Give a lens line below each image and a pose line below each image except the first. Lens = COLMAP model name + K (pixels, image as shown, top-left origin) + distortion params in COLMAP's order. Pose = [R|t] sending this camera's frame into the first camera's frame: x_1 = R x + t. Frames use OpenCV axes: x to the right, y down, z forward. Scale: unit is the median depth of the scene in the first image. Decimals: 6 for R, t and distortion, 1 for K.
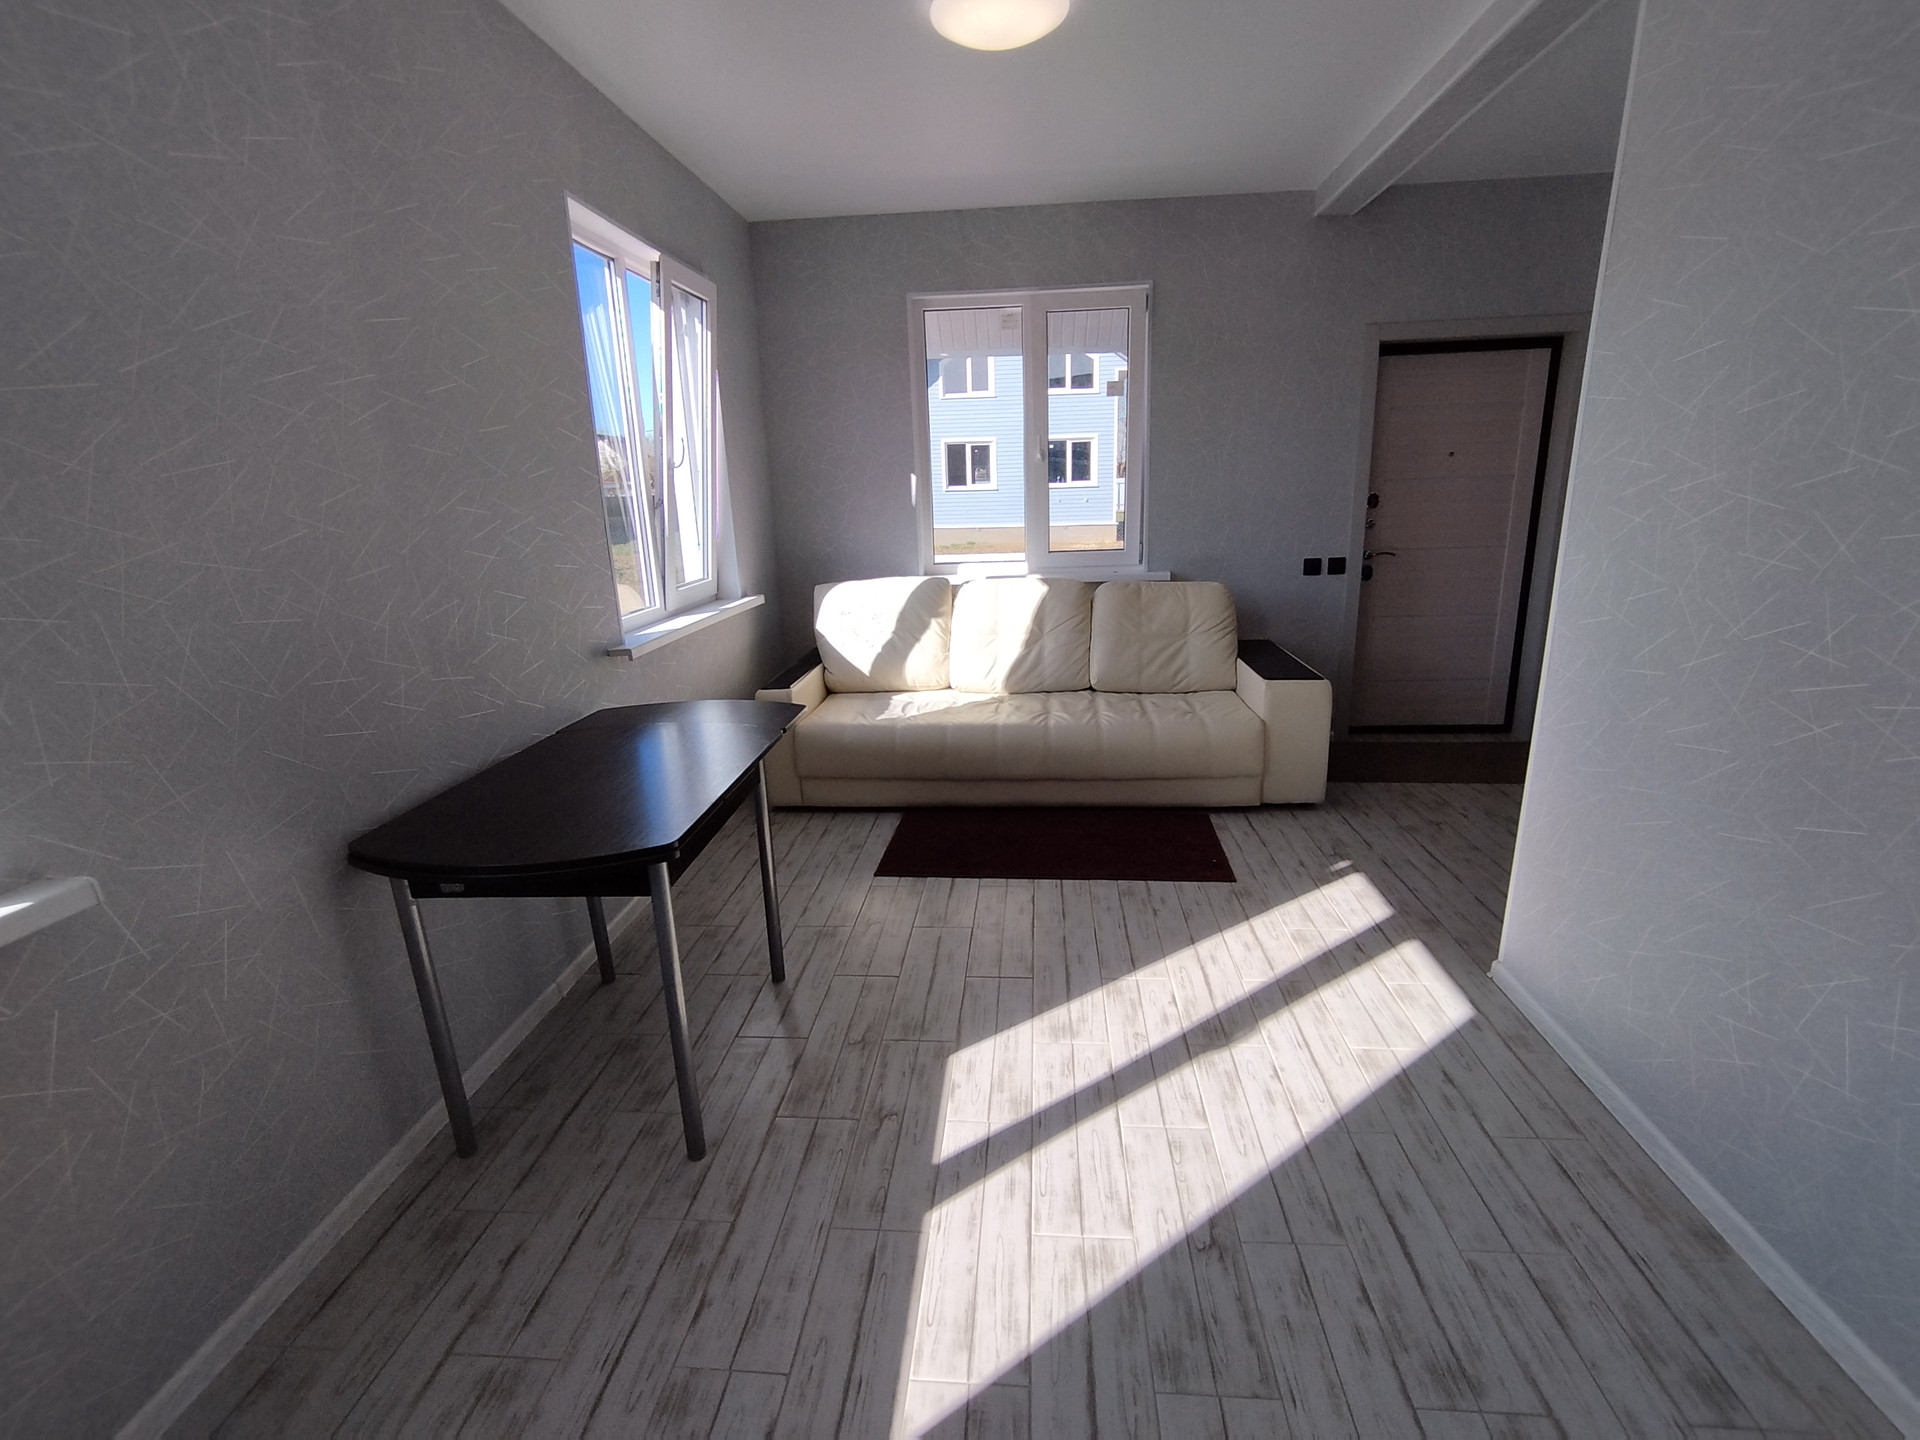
lens RADIAL K [[873.1, 0, 963.0], [0, 873.1, 713.0], [0, 0, 1]] dist [-0.005743, 0.002658]
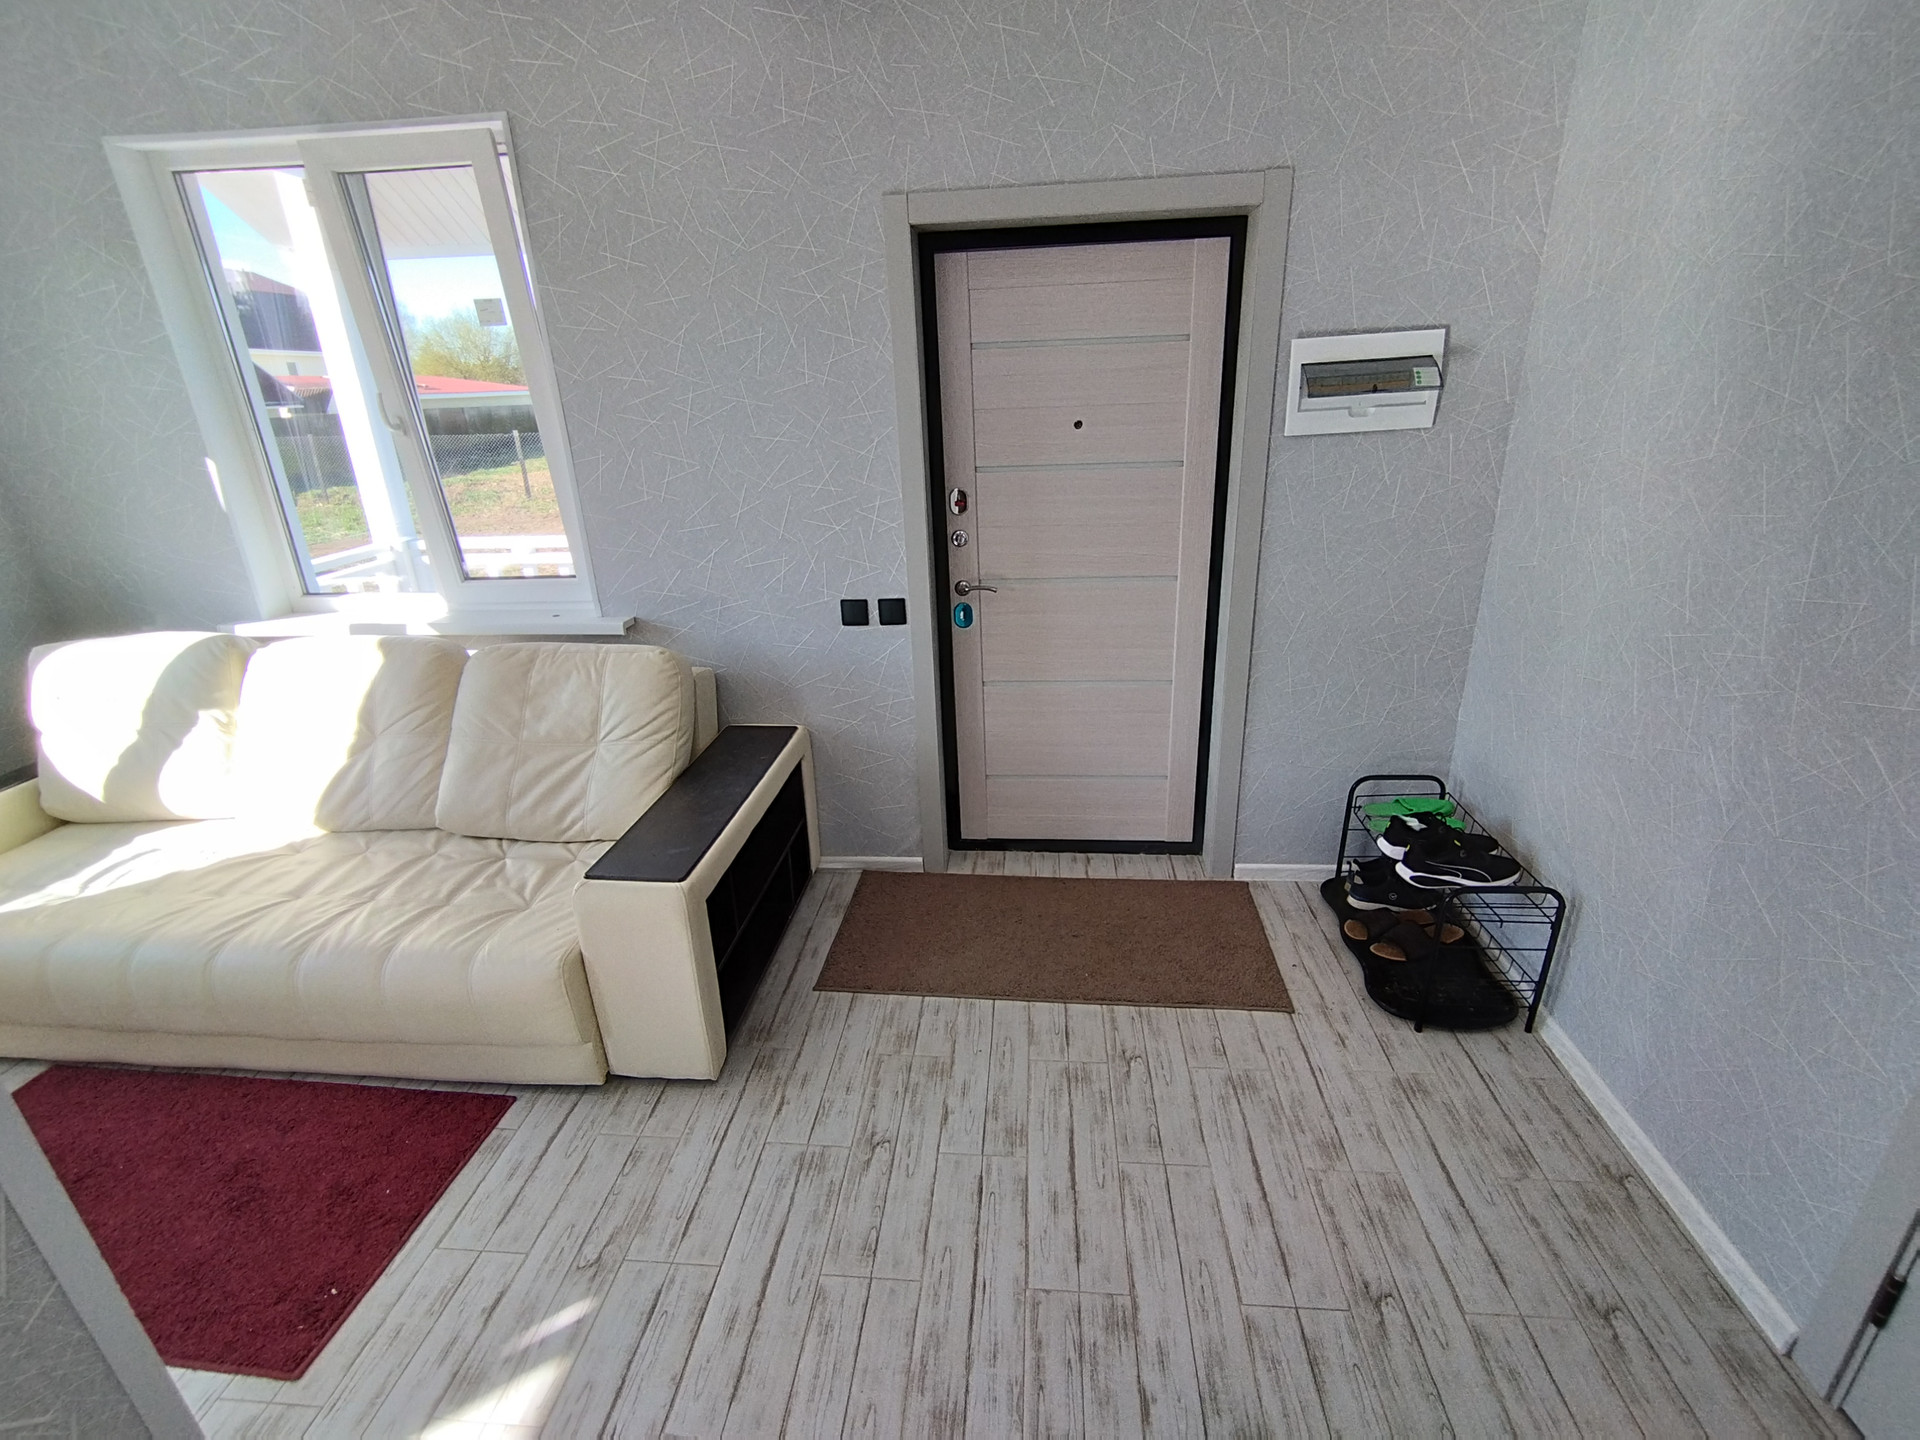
lens RADIAL K [[873.1, 0, 956.3], [0, 873.1, 714.8], [0, 0, 1]] dist [-0.005743, 0.002658]
pose [[0.999998, -0.000174, -0.001937, 0.784839], [0.000374, 0.994598, 0.103801, -0.264592], [0.001909, -0.103802, 0.994596, 0.631168]]
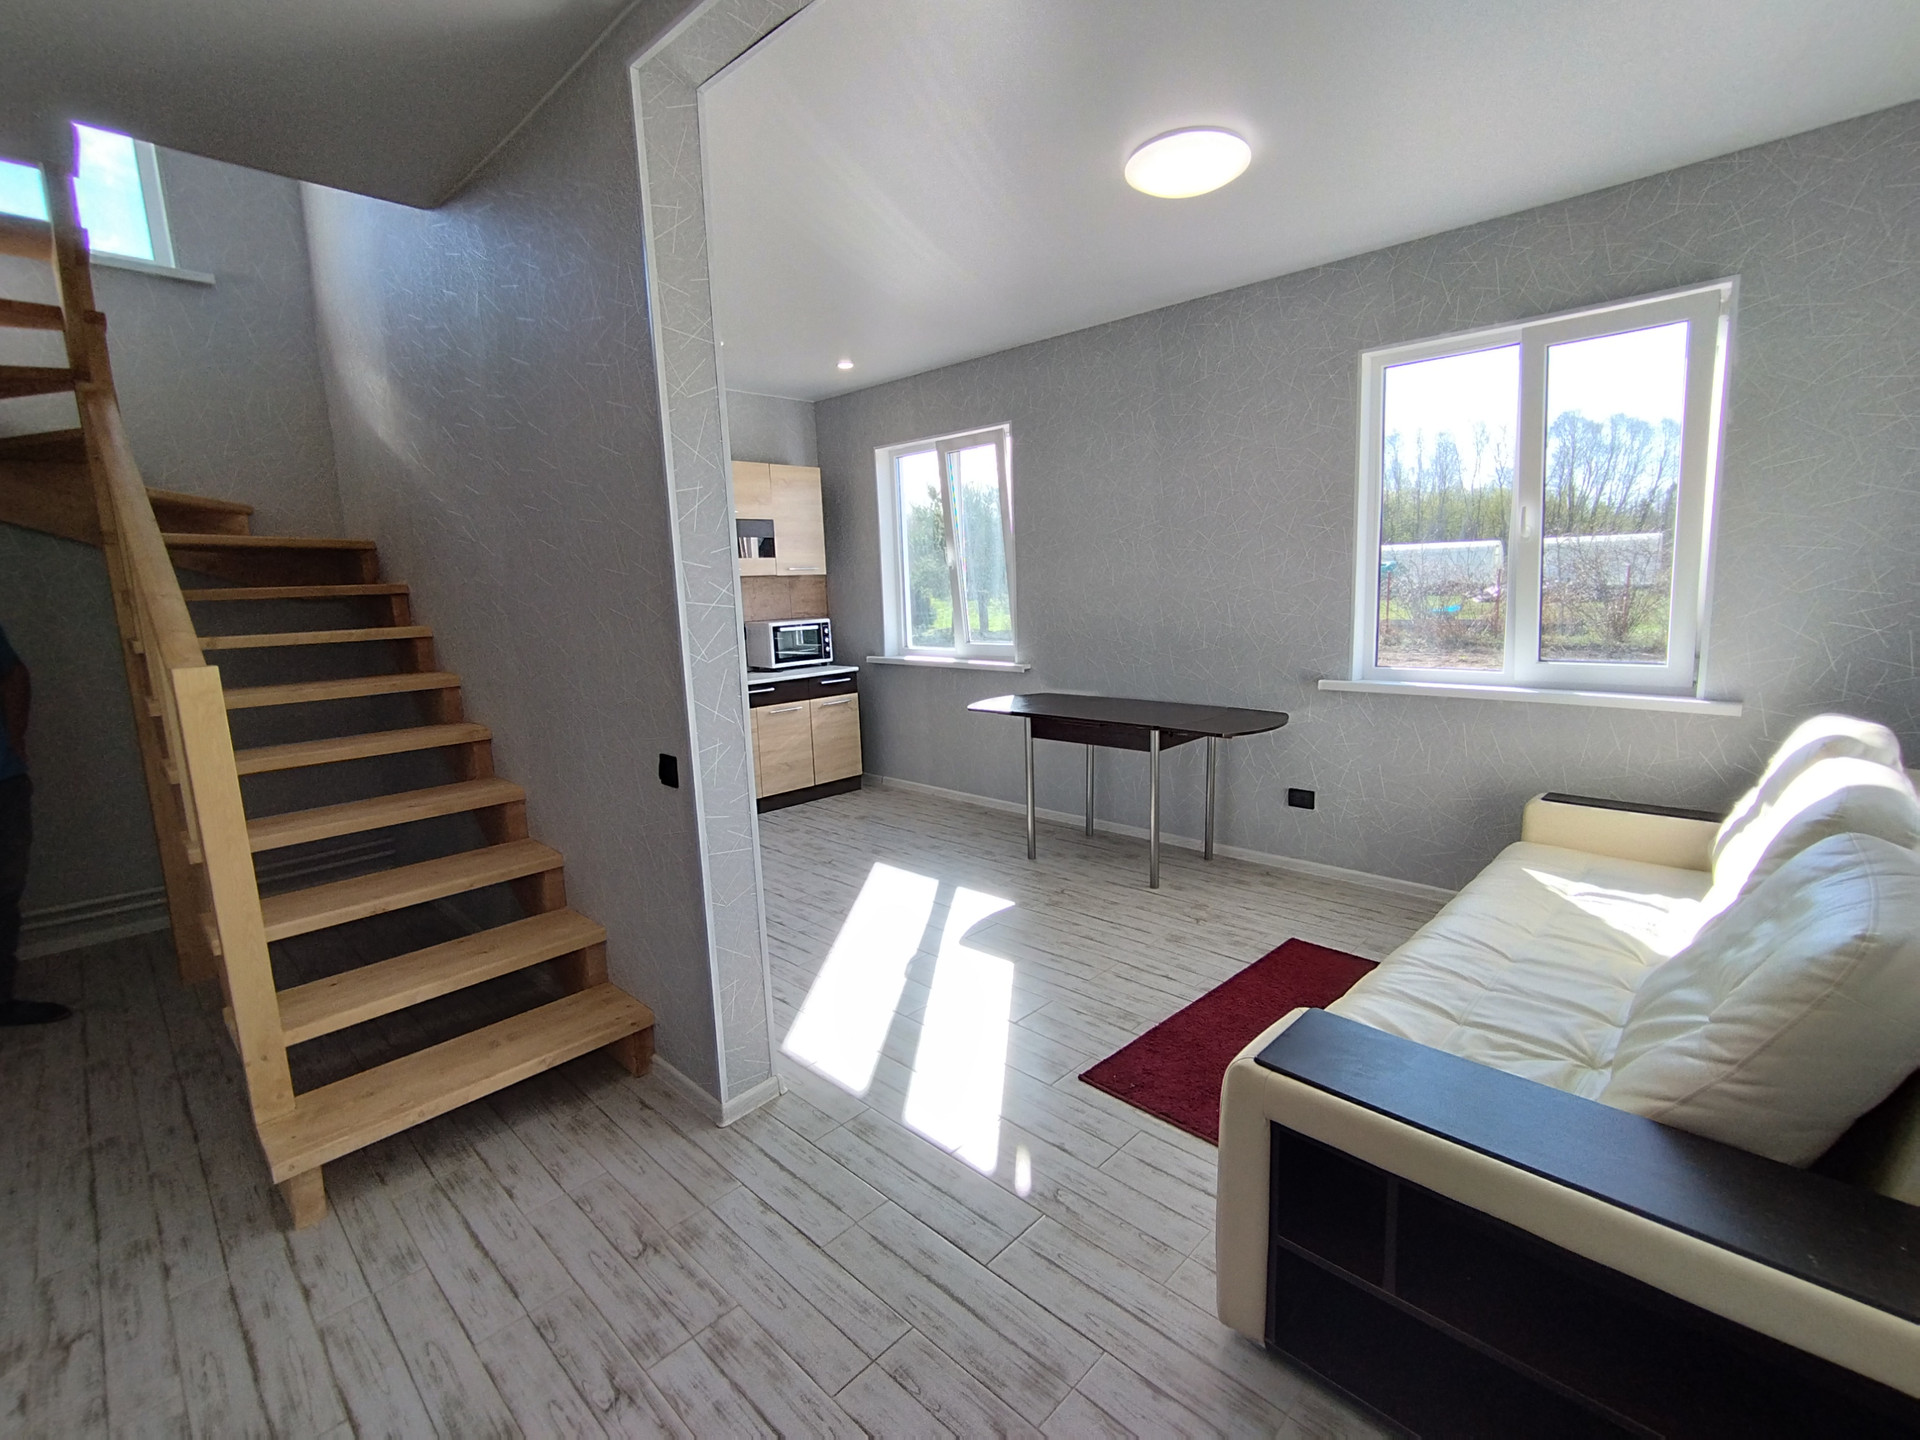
lens RADIAL K [[873.1, 0, 967.3], [0, 873.1, 718.0], [0, 0, 1]] dist [-0.005743, 0.002658]
pose [[-0.625039, 0.173363, -0.761099, 1.056510], [-0.149777, 0.930274, 0.334899, -0.414303], [0.766090, 0.323320, -0.555492, 1.439802]]
